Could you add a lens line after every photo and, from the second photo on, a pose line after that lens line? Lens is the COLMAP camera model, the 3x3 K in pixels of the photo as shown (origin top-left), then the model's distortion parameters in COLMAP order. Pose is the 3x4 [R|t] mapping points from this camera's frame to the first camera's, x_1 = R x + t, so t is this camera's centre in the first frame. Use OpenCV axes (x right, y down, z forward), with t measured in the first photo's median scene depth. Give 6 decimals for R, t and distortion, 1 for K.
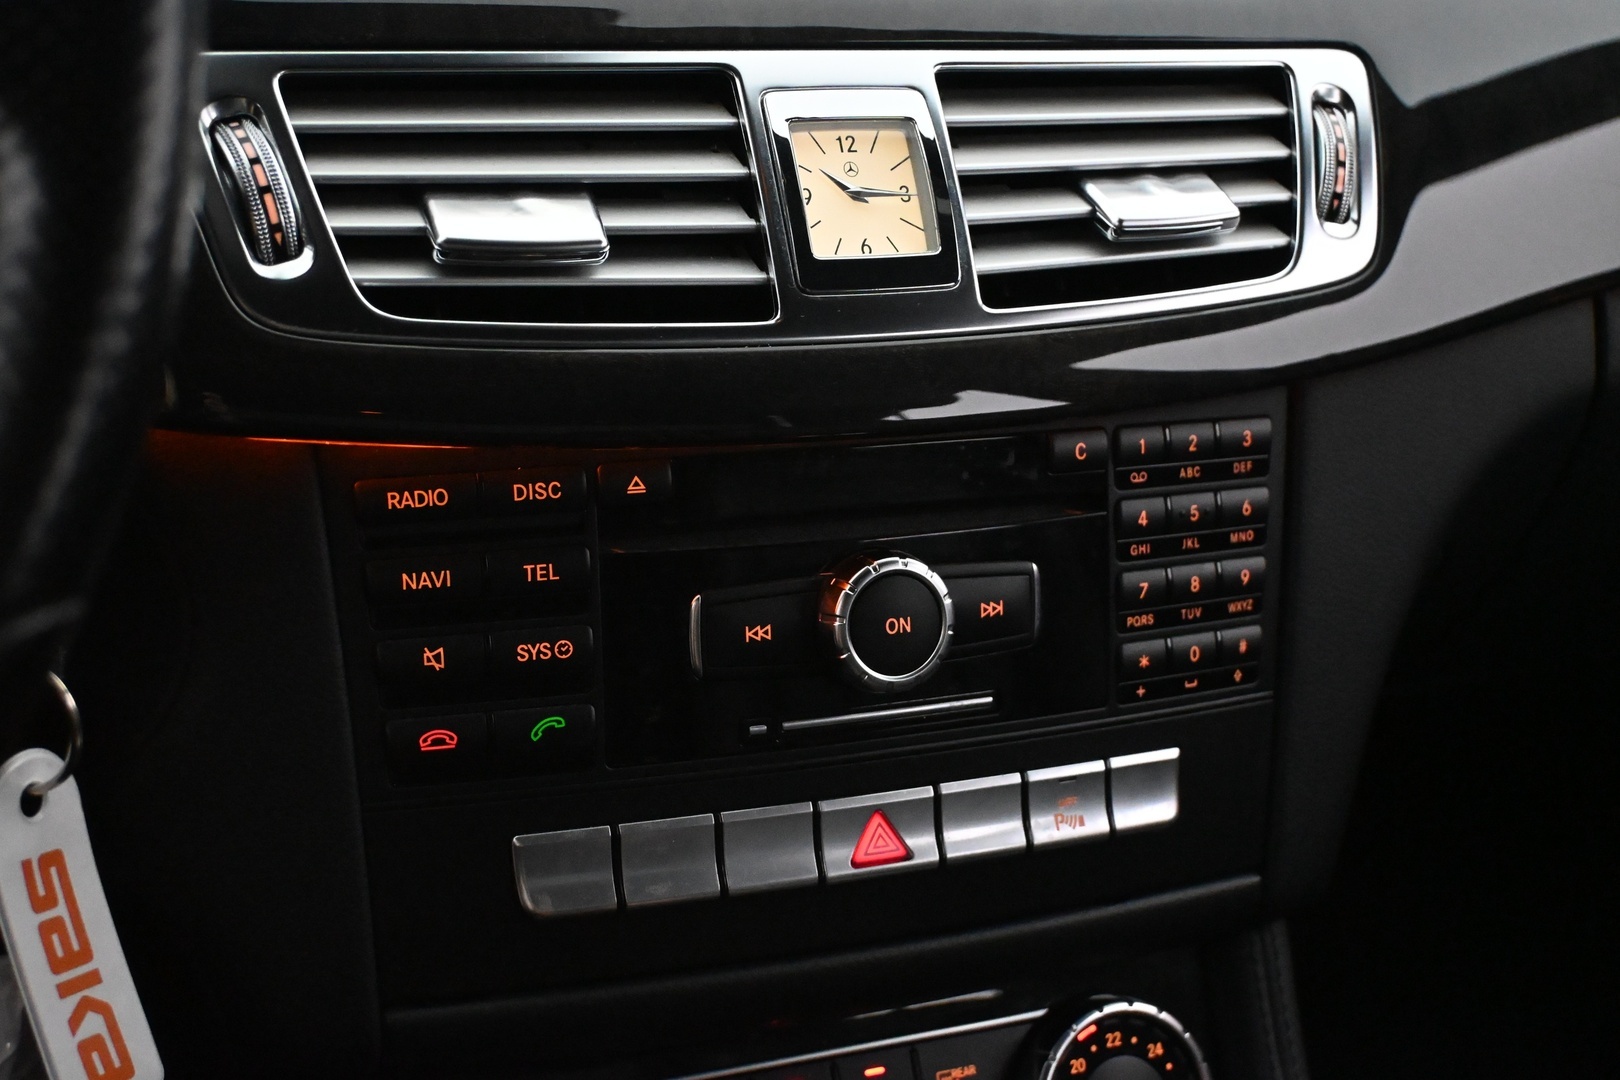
lens RADIAL K [[2513.9, 0, 805.7], [0, 2513.9, 547.2], [0, 0, 1]] dist [0.007446, 0.000000]
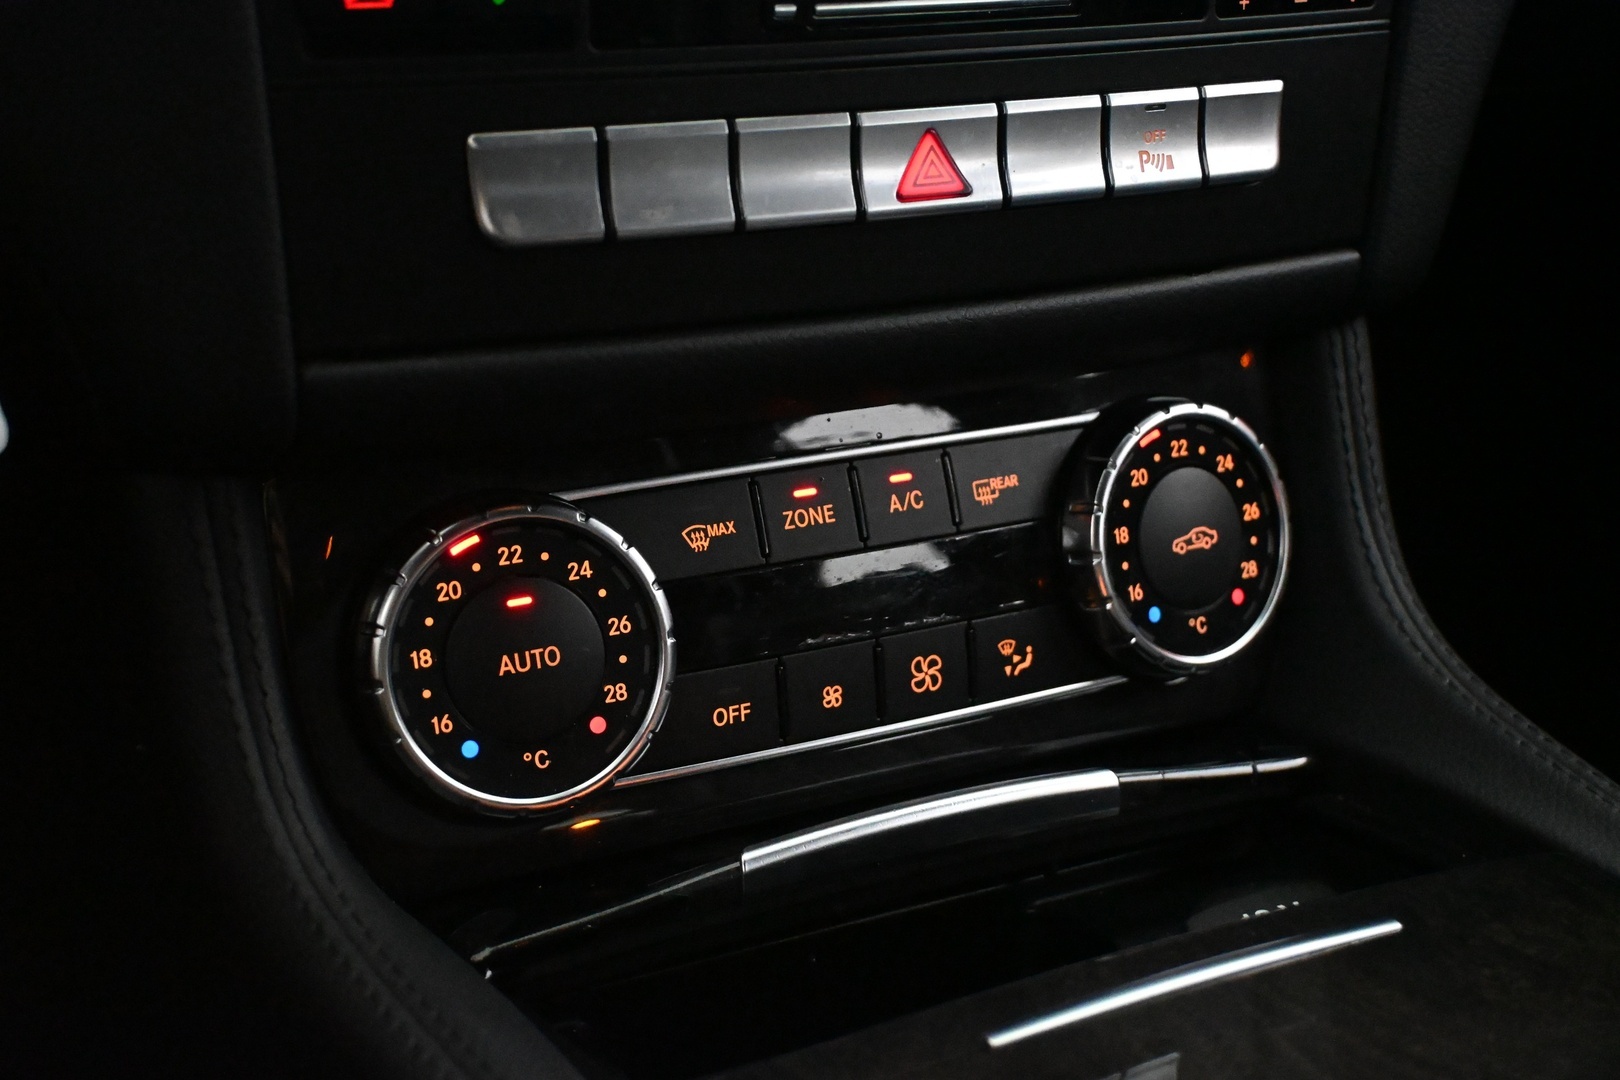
lens RADIAL K [[2448.3, 0, 817.5], [0, 2448.3, 530.9], [0, 0, 1]] dist [-0.027164, 0.000000]
pose [[0.996600, -0.000046, 0.082388, -0.066346], [-0.012504, 0.988331, 0.151808, 0.109558], [-0.081433, -0.152322, 0.984970, 0.230297]]
